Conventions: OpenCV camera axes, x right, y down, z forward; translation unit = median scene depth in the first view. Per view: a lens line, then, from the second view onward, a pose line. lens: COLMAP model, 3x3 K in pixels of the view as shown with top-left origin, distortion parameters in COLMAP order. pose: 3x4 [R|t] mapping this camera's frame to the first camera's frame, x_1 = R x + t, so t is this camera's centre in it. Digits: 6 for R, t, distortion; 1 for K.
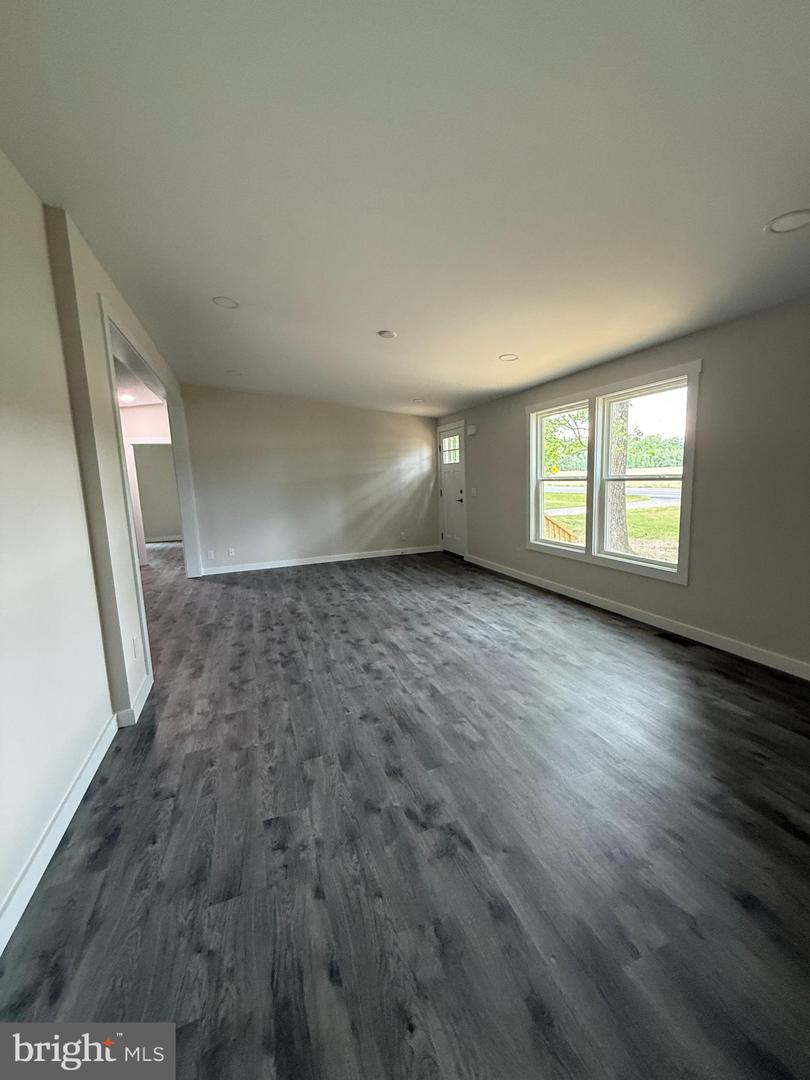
lens RADIAL K [[431.1, 0, 407.5], [0, 431.1, 537.3], [0, 0, 1]] dist [0.000176, 0.000010]
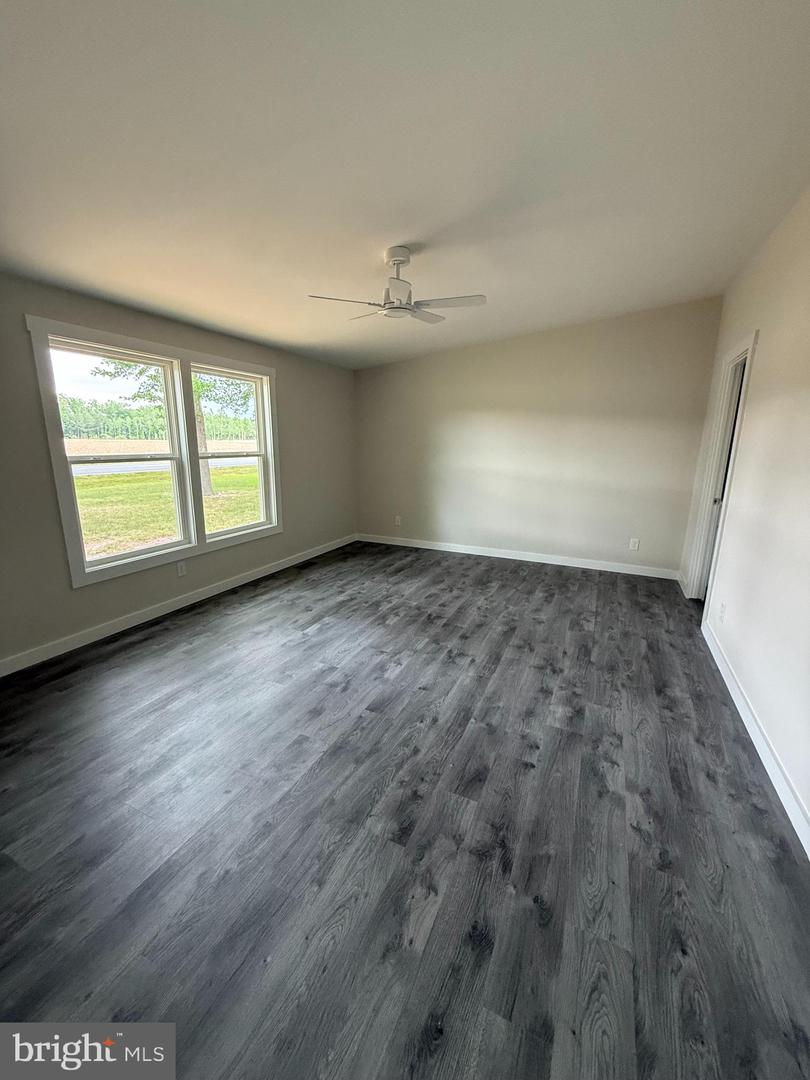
lens RADIAL K [[431.1, 0, 407.5], [0, 431.1, 537.3], [0, 0, 1]] dist [0.000176, 0.000010]
pose [[-0.706367, -0.122868, 0.697101, -0.419838], [0.117544, 0.950786, 0.286687, -0.153658], [-0.698018, 0.284446, -0.657161, 1.100667]]
